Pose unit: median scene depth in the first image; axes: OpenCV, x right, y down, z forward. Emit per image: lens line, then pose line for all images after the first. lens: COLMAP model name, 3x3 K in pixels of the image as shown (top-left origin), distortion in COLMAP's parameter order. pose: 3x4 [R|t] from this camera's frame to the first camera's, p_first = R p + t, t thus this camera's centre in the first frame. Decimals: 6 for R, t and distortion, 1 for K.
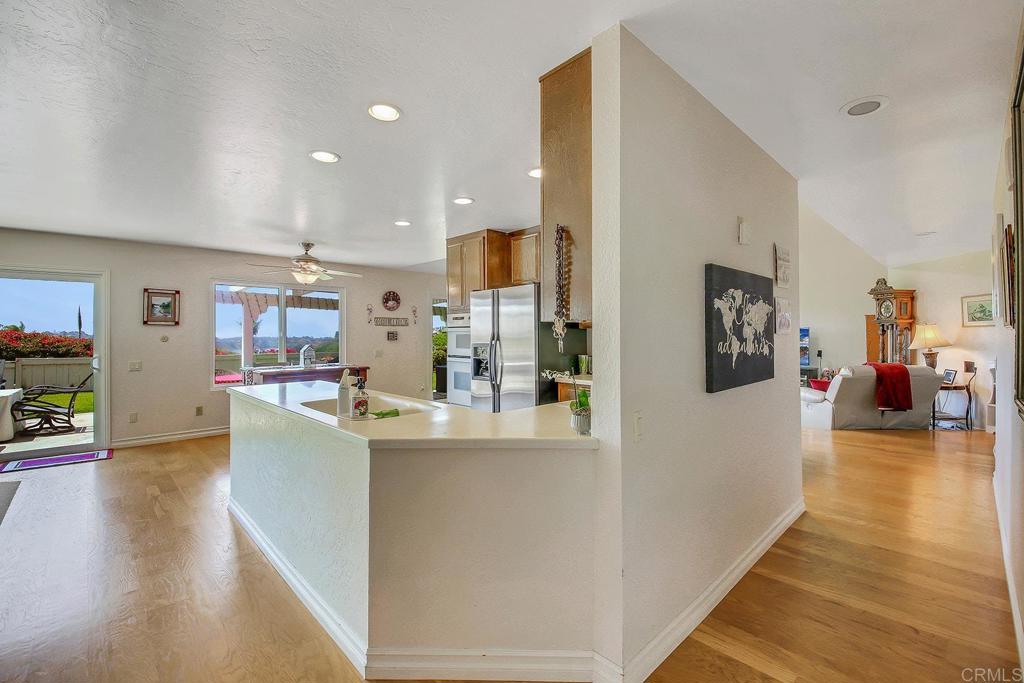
lens RADIAL K [[440.7, 0, 507.4], [0, 440.7, 336.6], [0, 0, 1]] dist [0.000020, -0.000332]
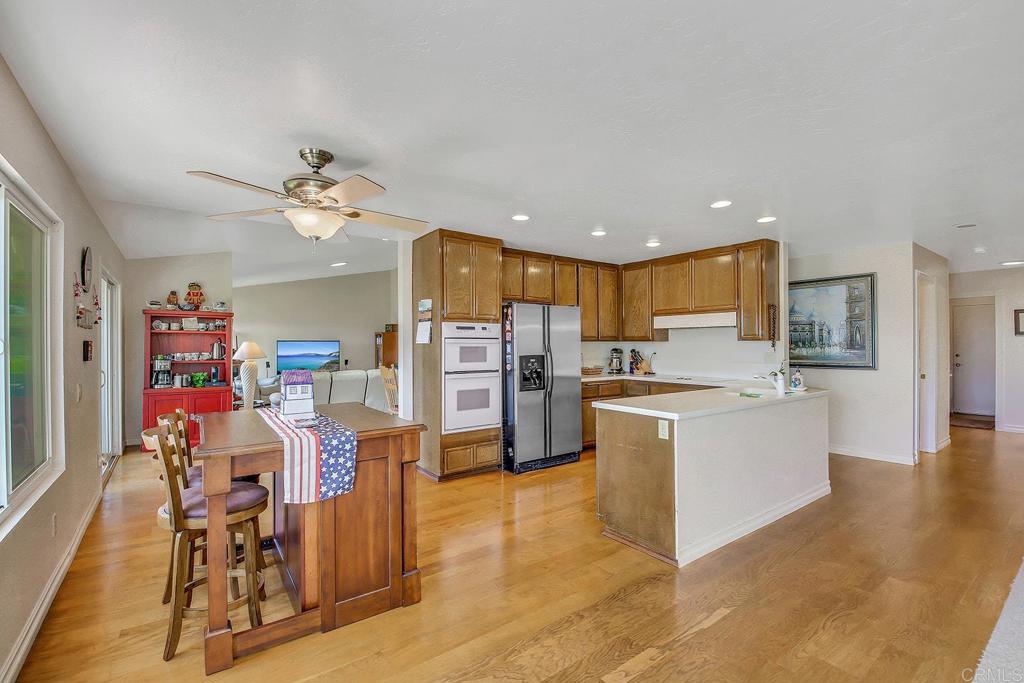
lens RADIAL K [[443.6, 0, 532.3], [0, 443.6, 346.4], [0, 0, 1]] dist [-0.017826, -0.000167]
pose [[0.084765, -0.001007, 0.996400, -0.847017], [0.005833, 0.999983, 0.000514, -0.004219], [-0.996384, 0.005768, 0.084770, 0.692256]]
